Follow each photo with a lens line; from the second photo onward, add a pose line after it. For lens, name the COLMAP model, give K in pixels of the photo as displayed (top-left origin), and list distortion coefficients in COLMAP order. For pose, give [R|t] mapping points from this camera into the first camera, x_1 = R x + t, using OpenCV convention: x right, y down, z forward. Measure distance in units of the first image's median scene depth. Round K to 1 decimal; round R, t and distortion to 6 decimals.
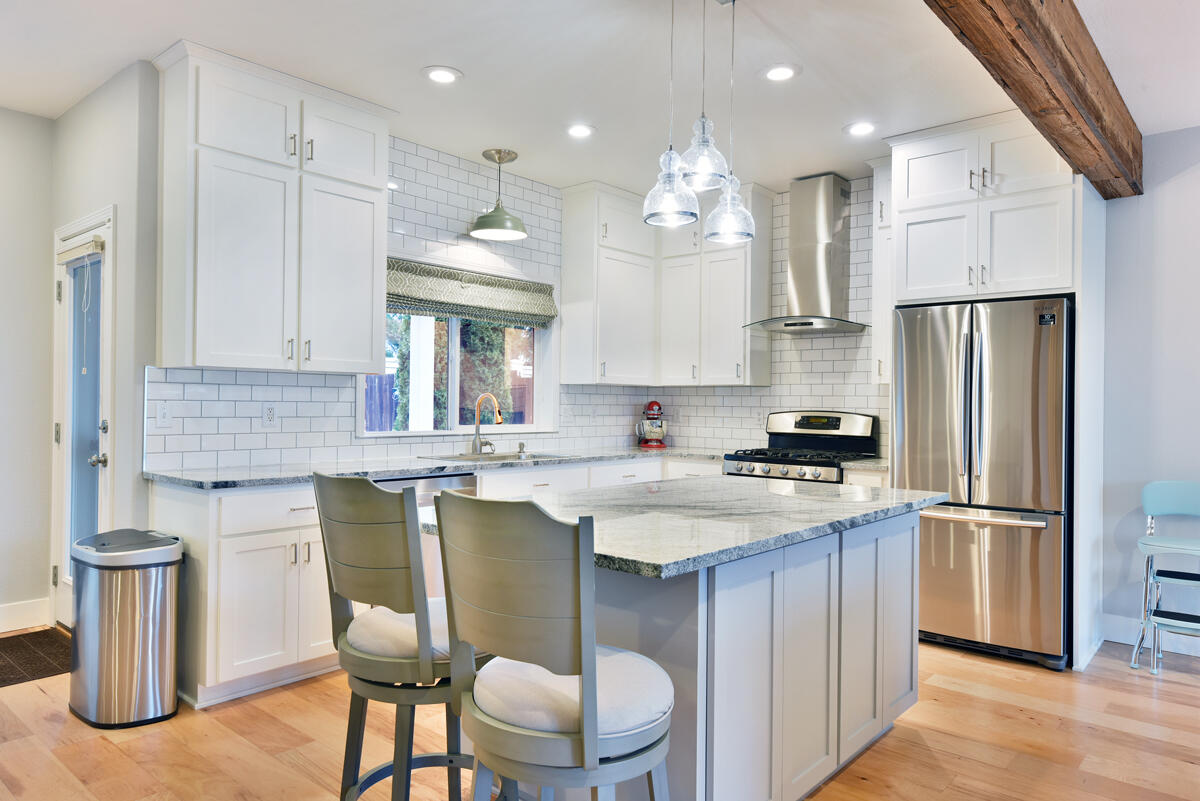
lens RADIAL K [[773.0, 0, 600.0], [0, 773.0, 400.5], [0, 0, 1]] dist [0.010420, 0.000210]
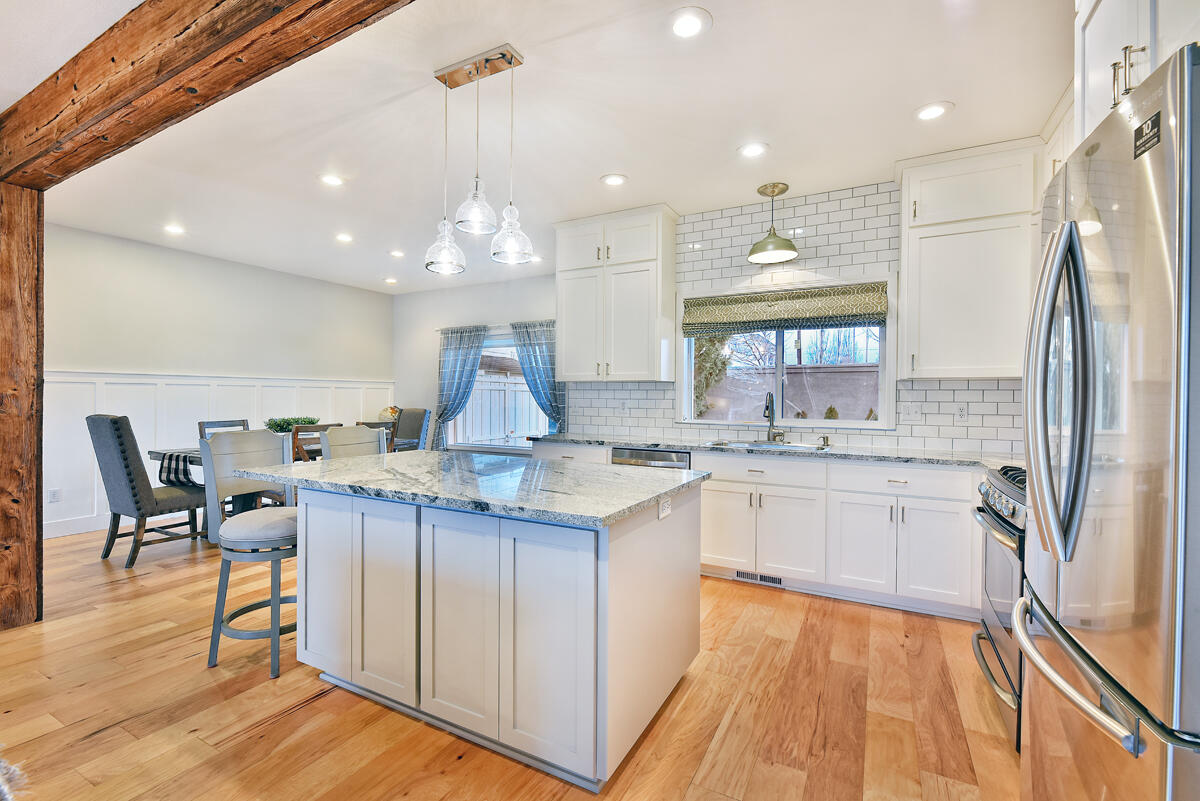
lens RADIAL K [[523.1, 0, 600.0], [0, 523.1, 400.5], [0, 0, 1]] dist [0.001849, 0.000032]
pose [[0.225824, -0.003150, -0.974163, 0.629373], [-0.001277, 0.999993, -0.003530, 0.008191], [0.974167, 0.002041, 0.225819, 0.605324]]
